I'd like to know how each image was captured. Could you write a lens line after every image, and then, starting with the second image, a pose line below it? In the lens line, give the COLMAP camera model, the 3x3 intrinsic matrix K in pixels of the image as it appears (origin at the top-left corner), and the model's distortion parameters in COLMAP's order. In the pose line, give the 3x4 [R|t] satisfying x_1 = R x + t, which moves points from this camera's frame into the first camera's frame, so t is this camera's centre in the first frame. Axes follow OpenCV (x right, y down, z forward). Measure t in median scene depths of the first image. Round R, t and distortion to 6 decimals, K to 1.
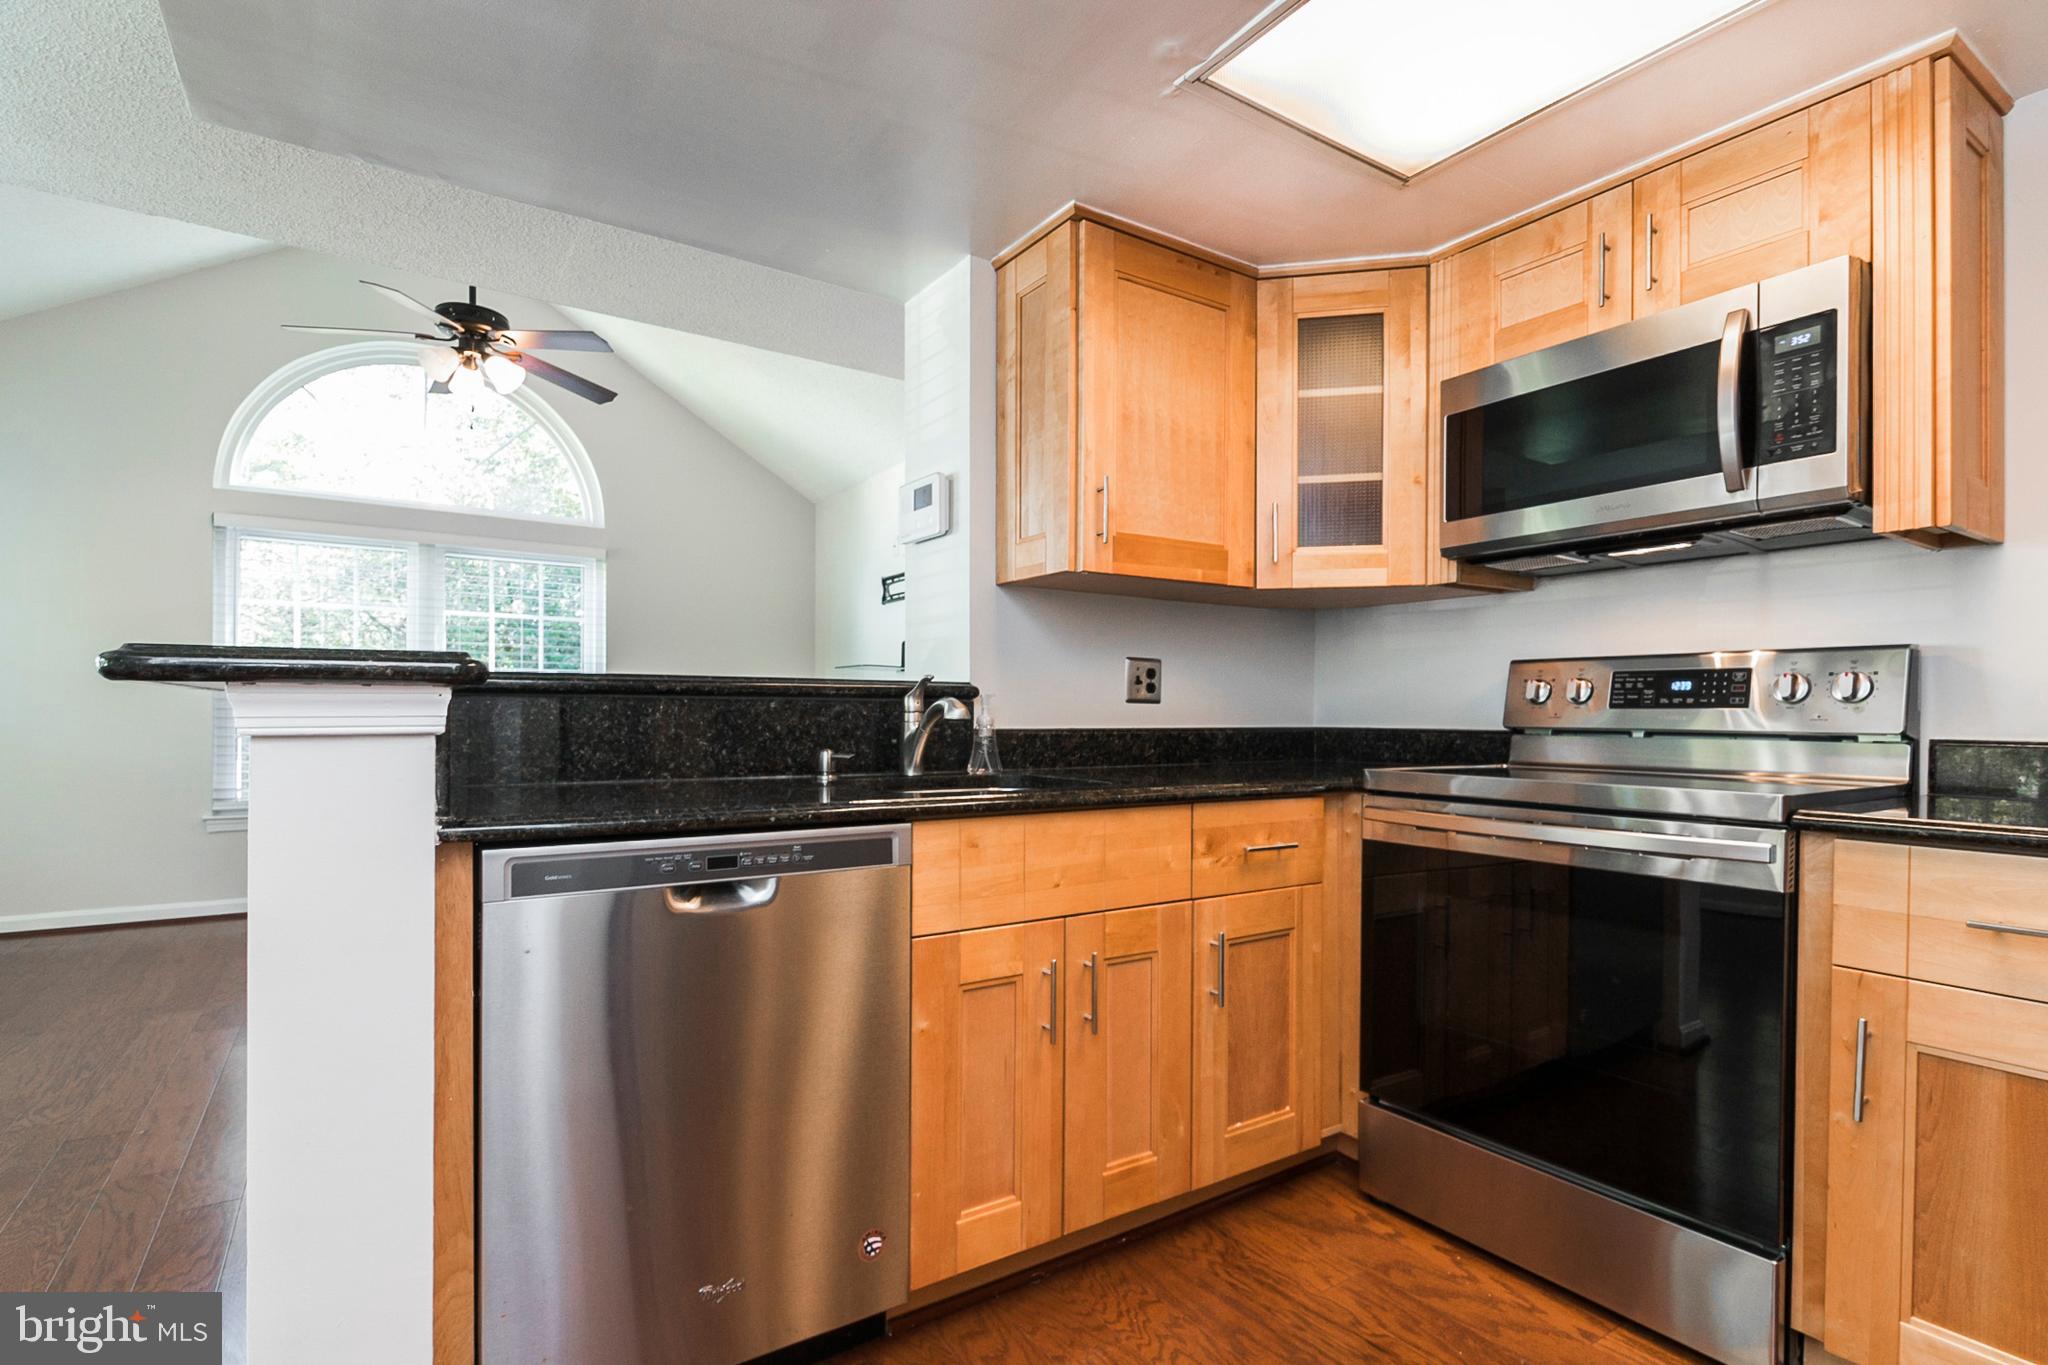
lens RADIAL K [[988.6, 0, 1048.7], [0, 988.6, 719.7], [0, 0, 1]] dist [0.016683, -0.013902]
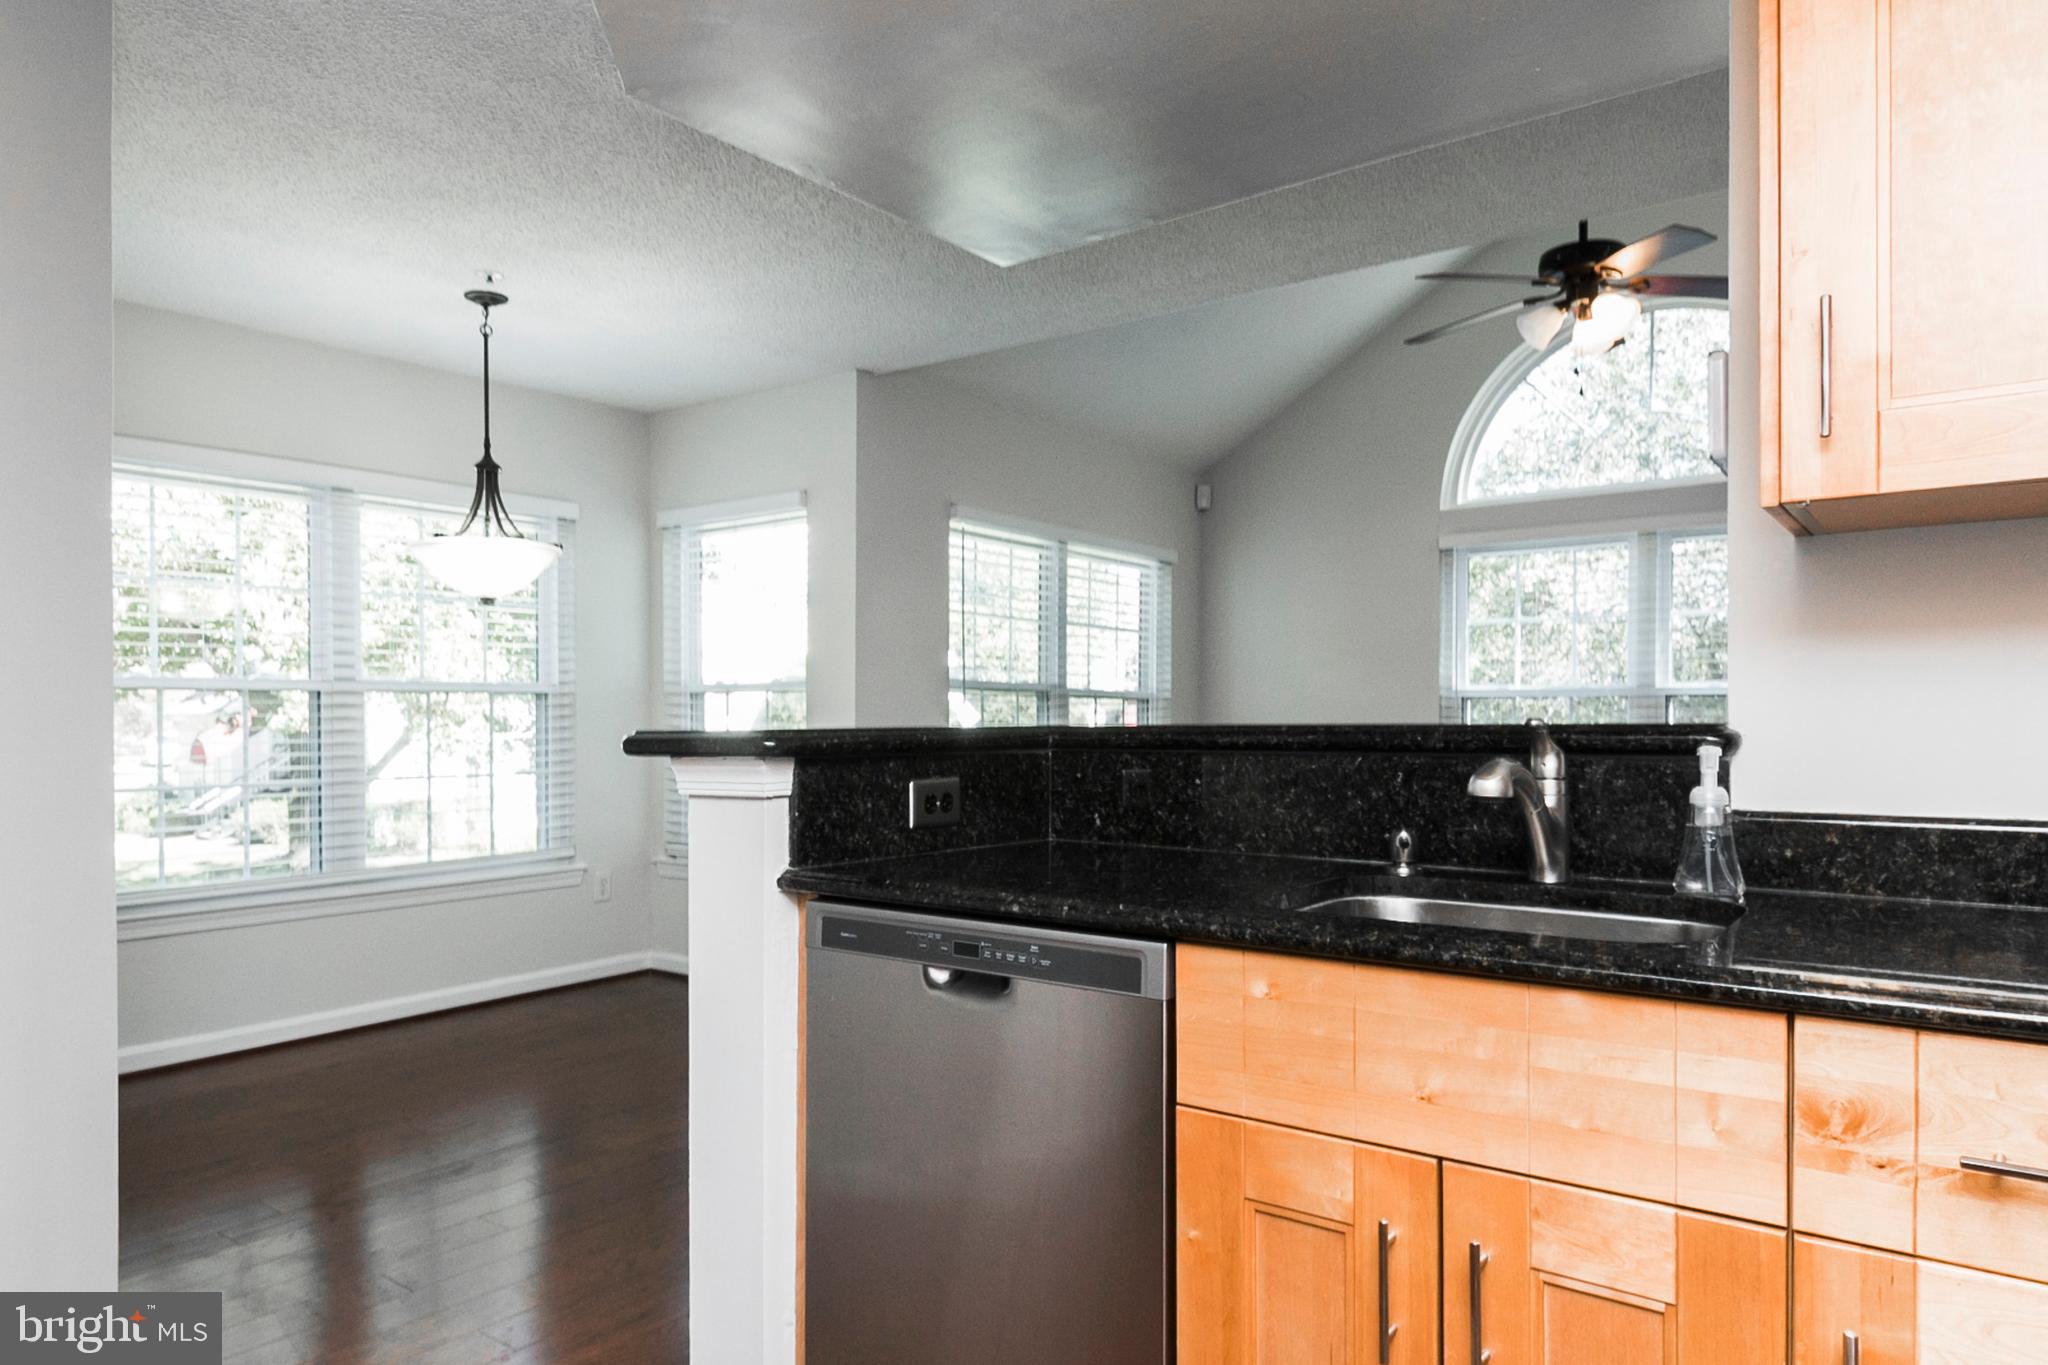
lens RADIAL K [[1263.7, 0, 1064.4], [0, 1263.7, 733.5], [0, 0, 1]] dist [0.030633, -0.026027]
pose [[0.341460, 0.002922, -0.939892, 0.496435], [-0.003411, 0.999992, 0.001870, -0.035398], [0.939890, 0.002568, 0.341468, 0.430927]]
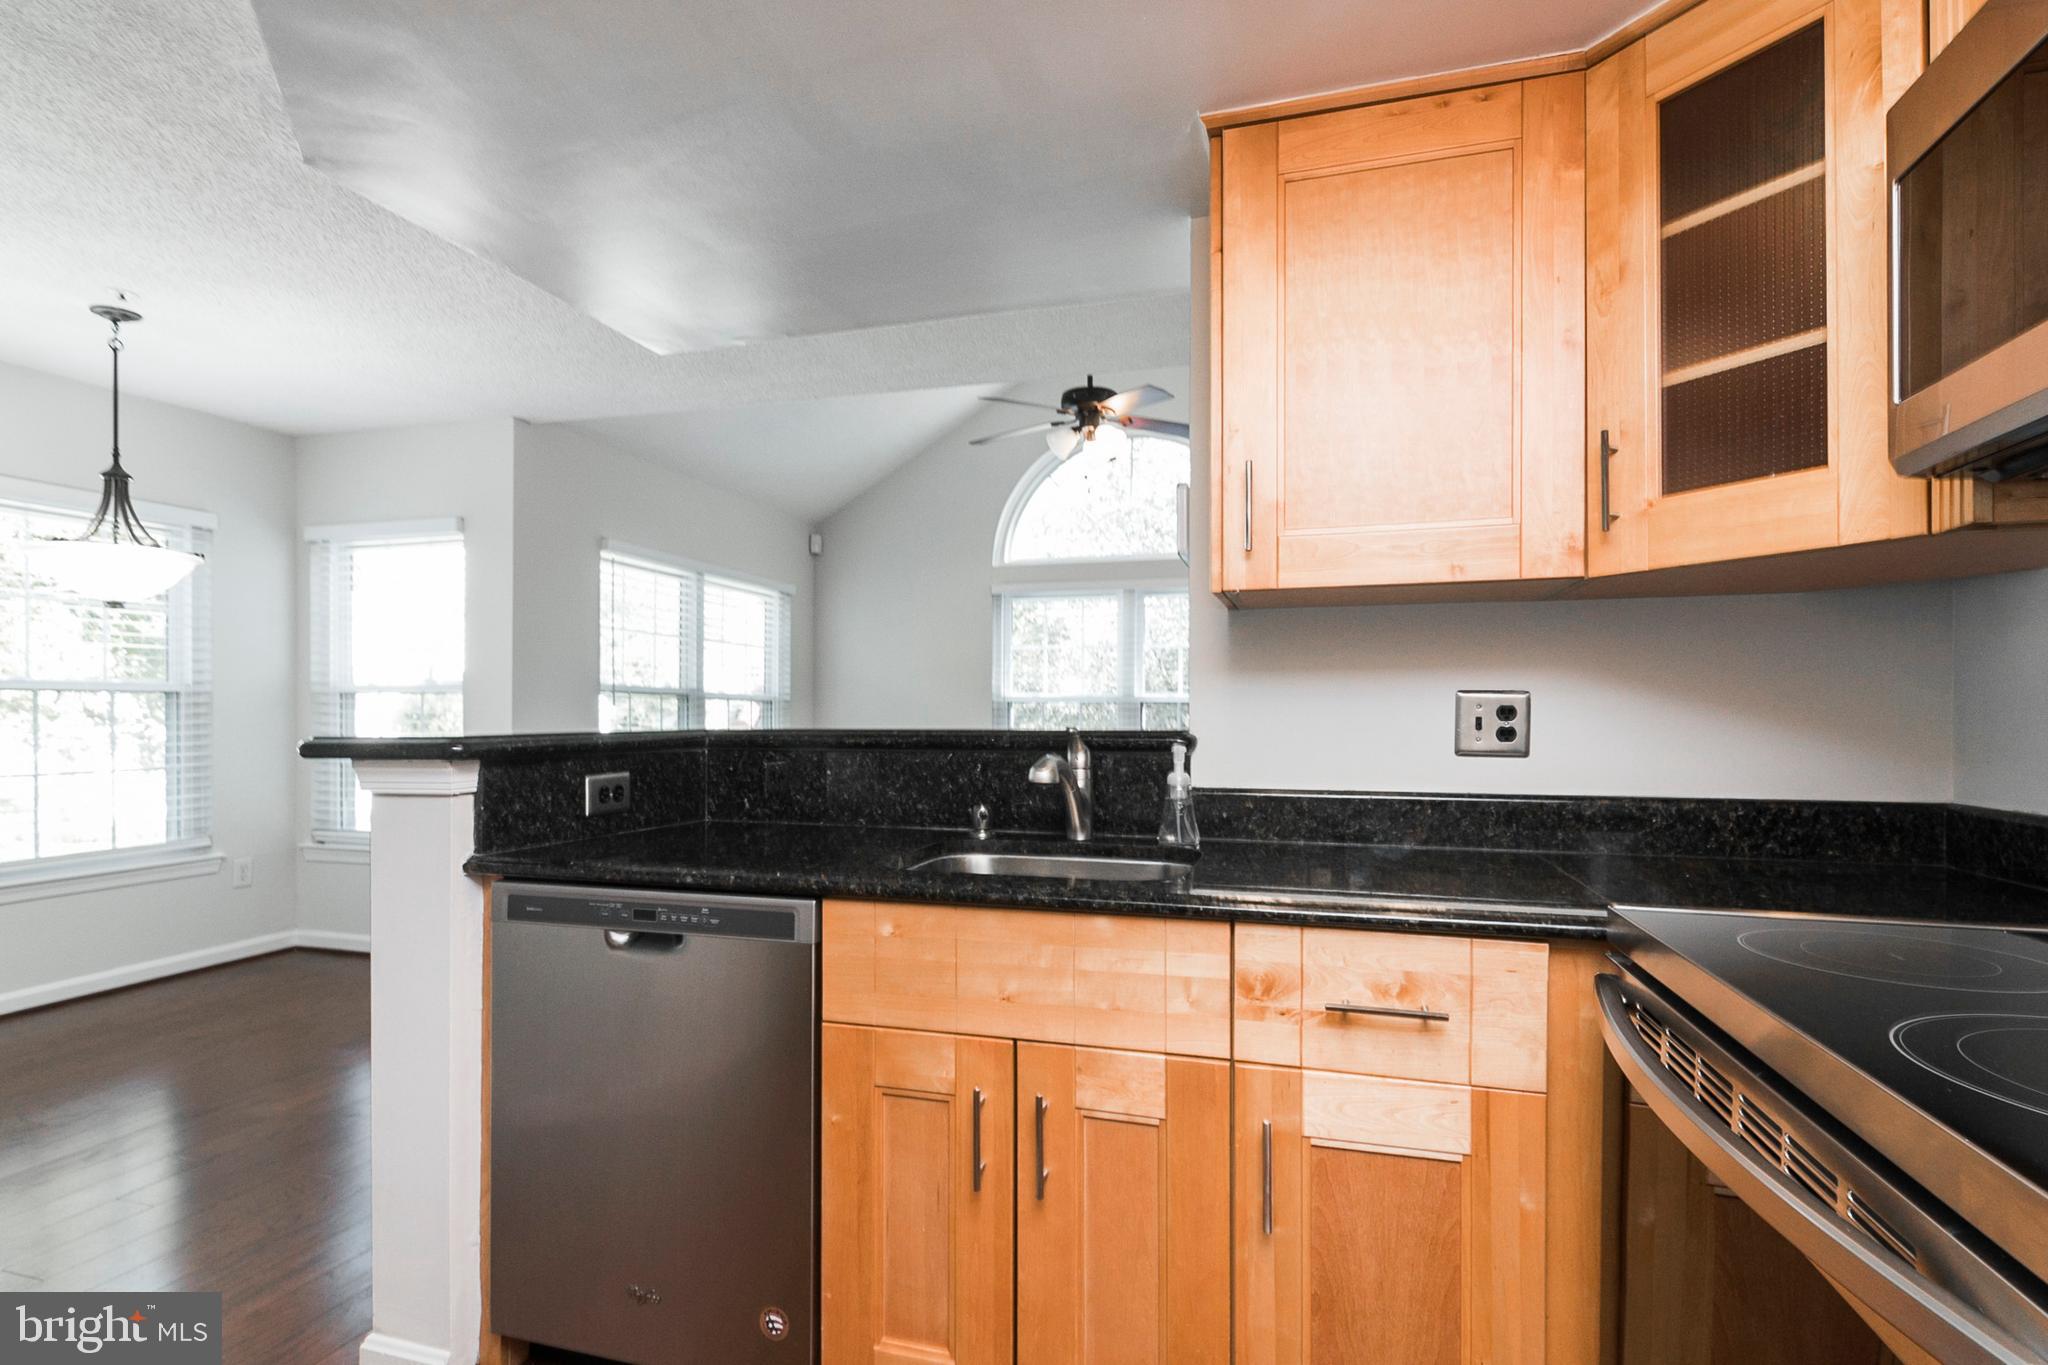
lens RADIAL K [[973.8, 0, 1042.0], [0, 973.8, 720.5], [0, 0, 1]] dist [0.020467, -0.010143]
pose [[0.640255, -0.000792, -0.768162, 0.509032], [-0.003375, 0.999987, -0.003844, -0.046037], [0.768155, 0.005054, 0.640244, 0.397033]]
